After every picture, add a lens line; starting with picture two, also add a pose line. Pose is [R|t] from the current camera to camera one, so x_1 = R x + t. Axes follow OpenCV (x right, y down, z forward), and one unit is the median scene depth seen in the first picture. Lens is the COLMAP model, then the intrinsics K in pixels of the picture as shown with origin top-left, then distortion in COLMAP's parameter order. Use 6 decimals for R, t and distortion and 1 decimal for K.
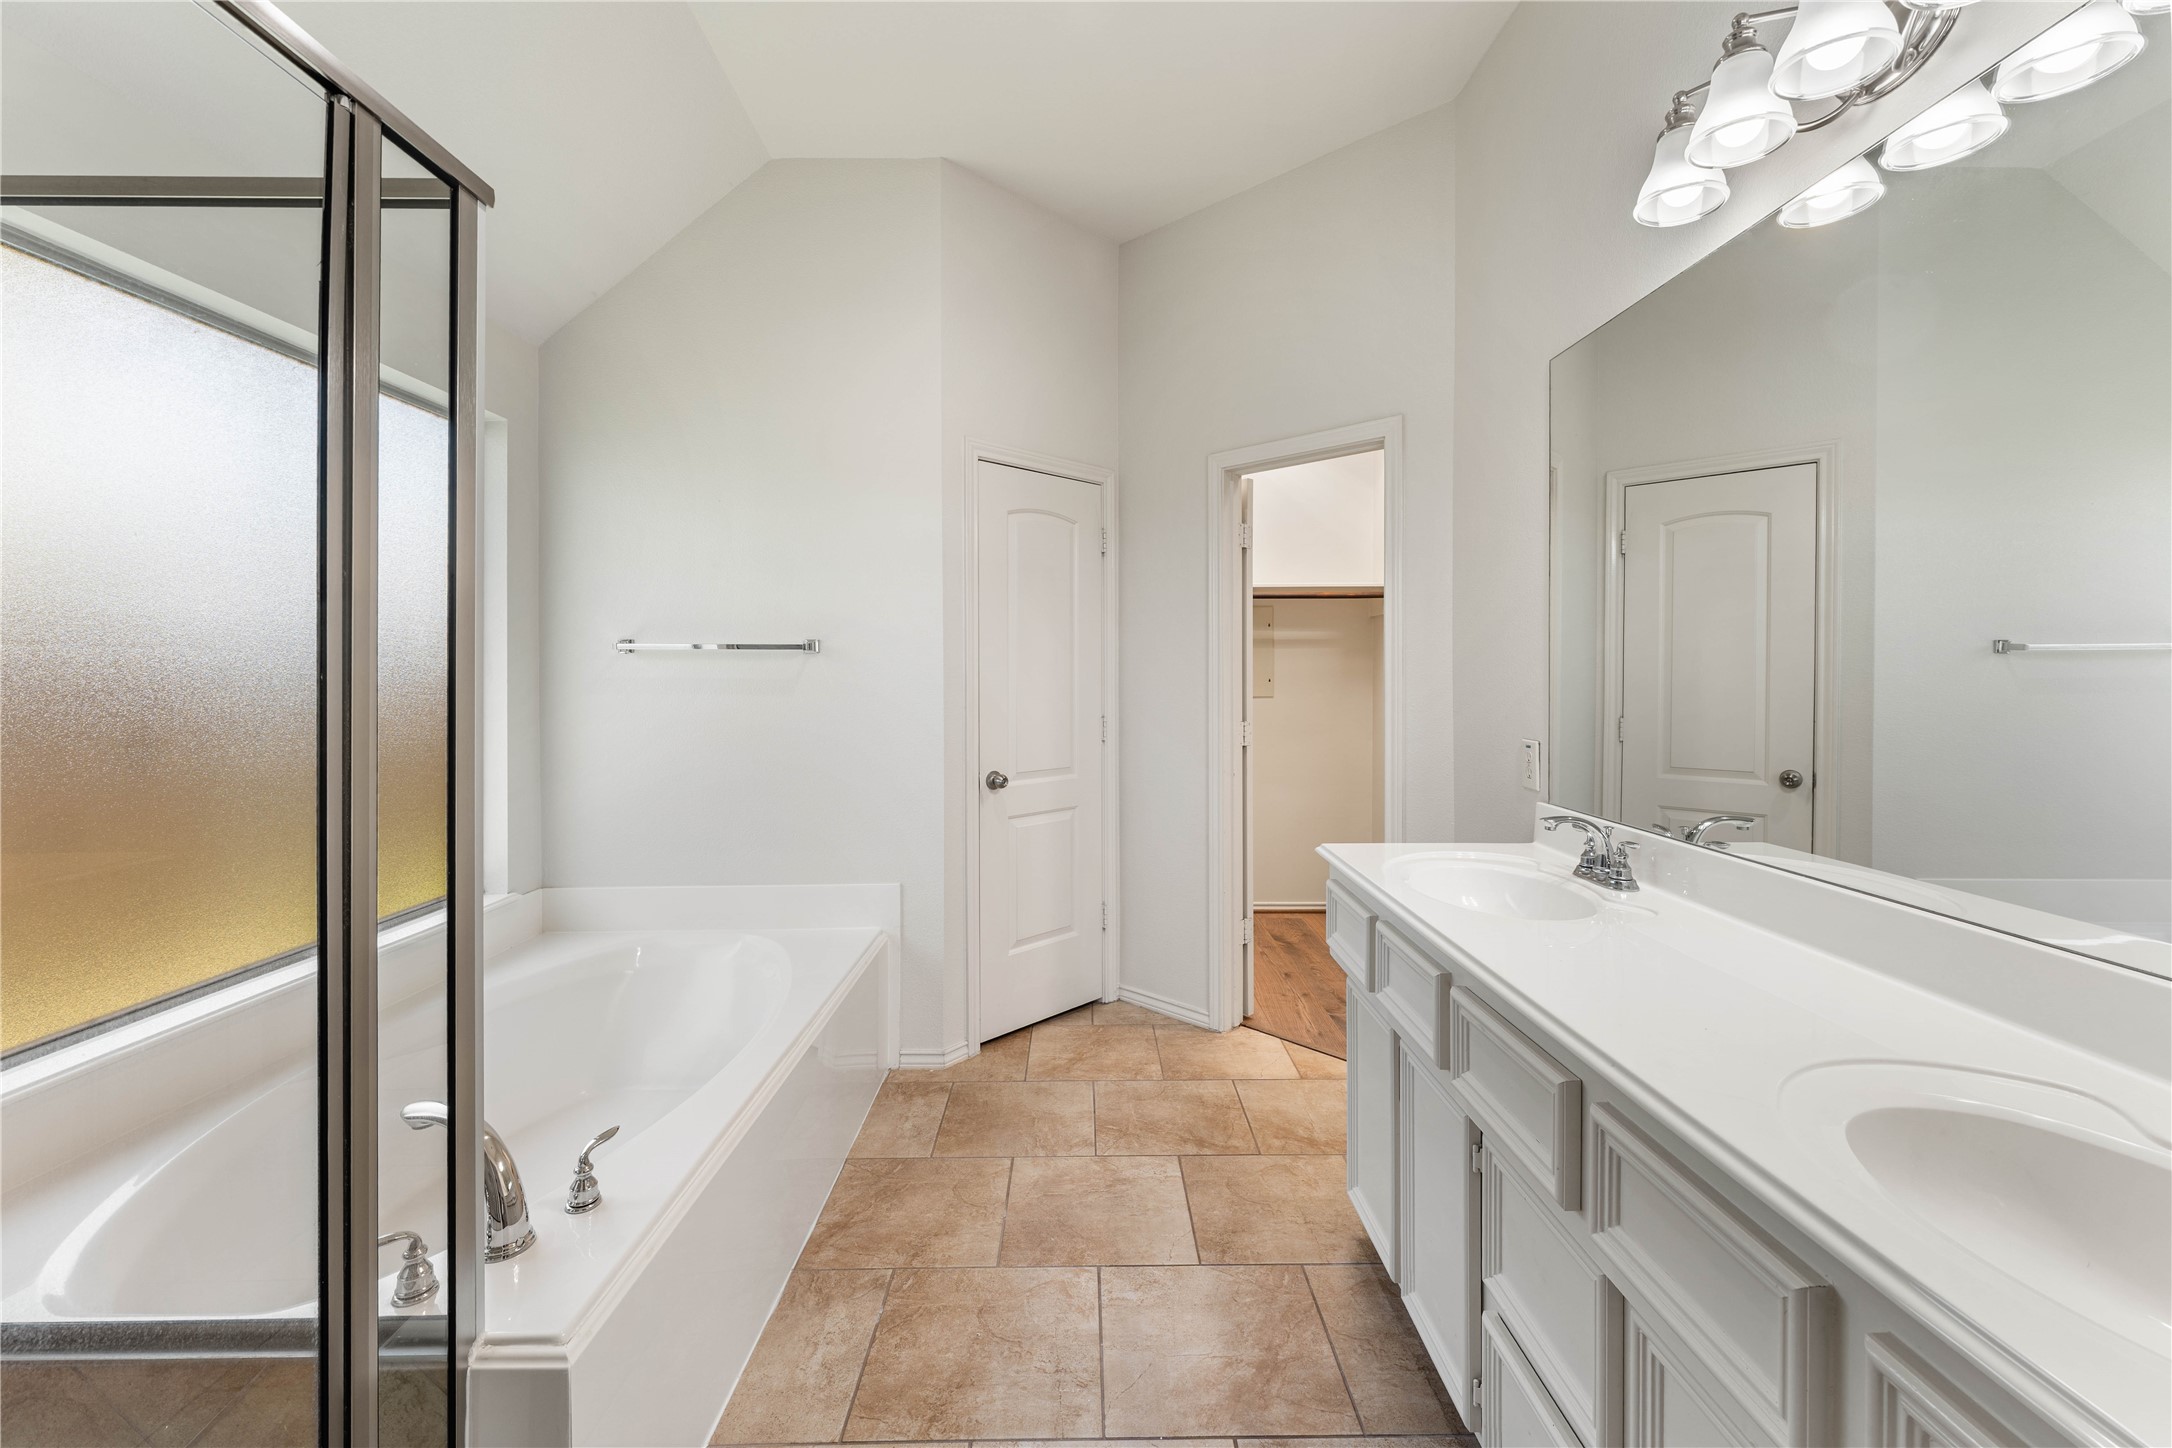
lens RADIAL K [[878.5, 0, 1093.8], [0, 878.5, 689.3], [0, 0, 1]] dist [-0.000194, -0.000303]
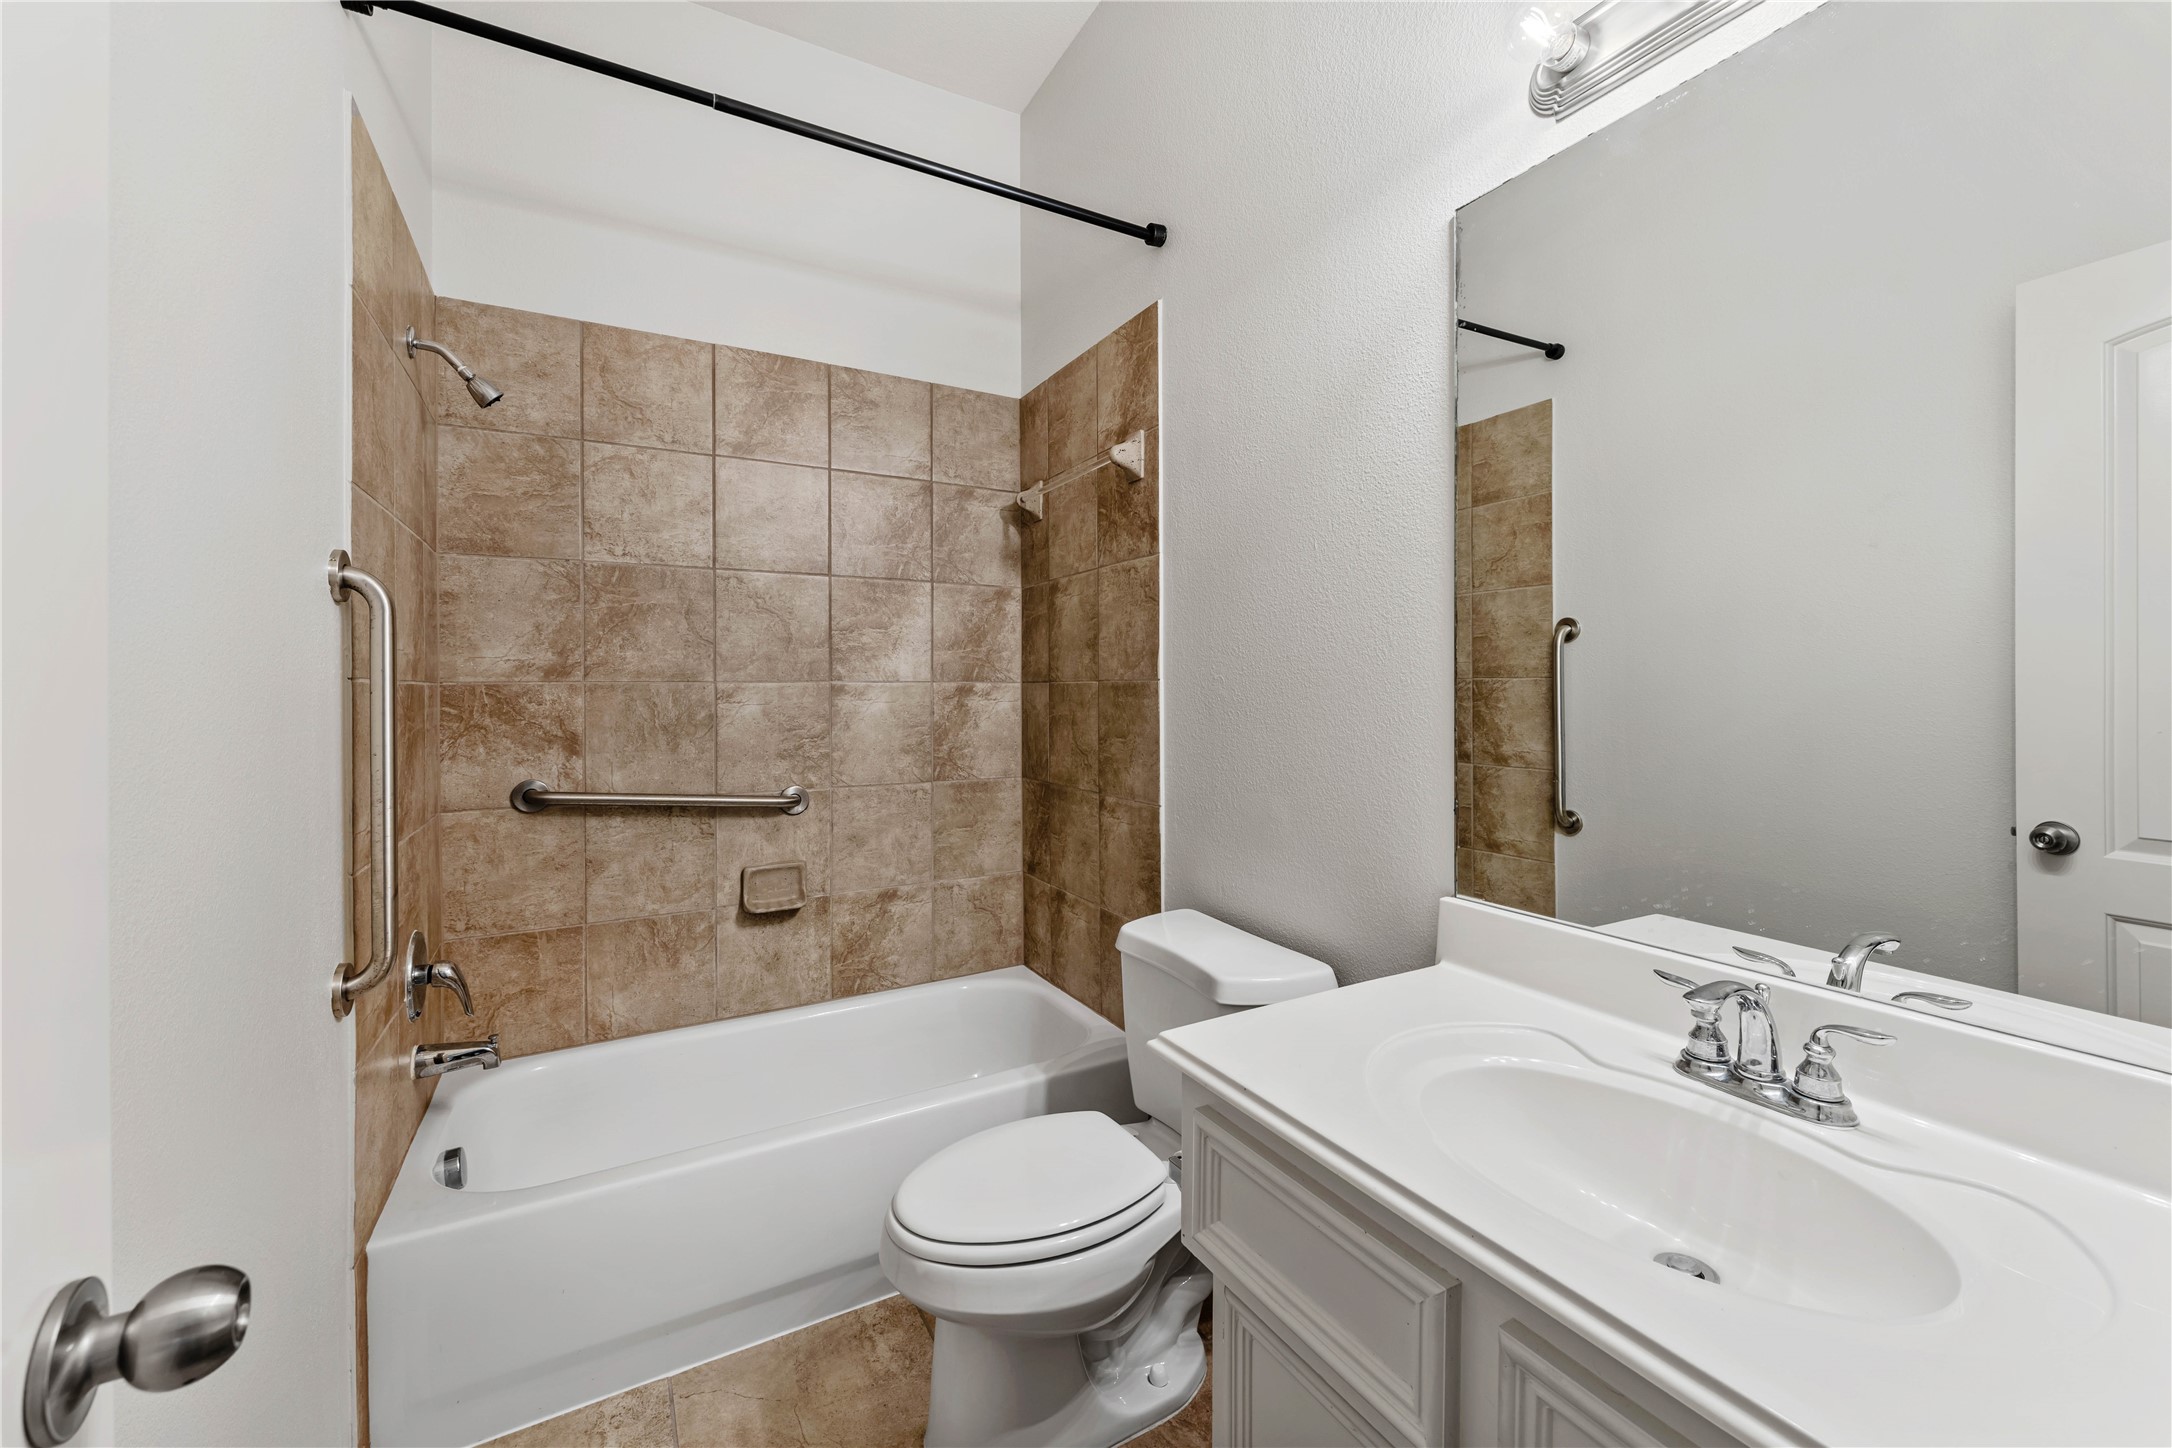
lens RADIAL K [[878.5, 0, 1093.8], [0, 878.5, 689.3], [0, 0, 1]] dist [-0.000194, -0.000303]
pose [[0.885649, -0.015836, 0.464085, -0.010318], [0.024721, 0.999609, -0.013068, -0.013706], [-0.463697, 0.023047, 0.885694, 0.286717]]
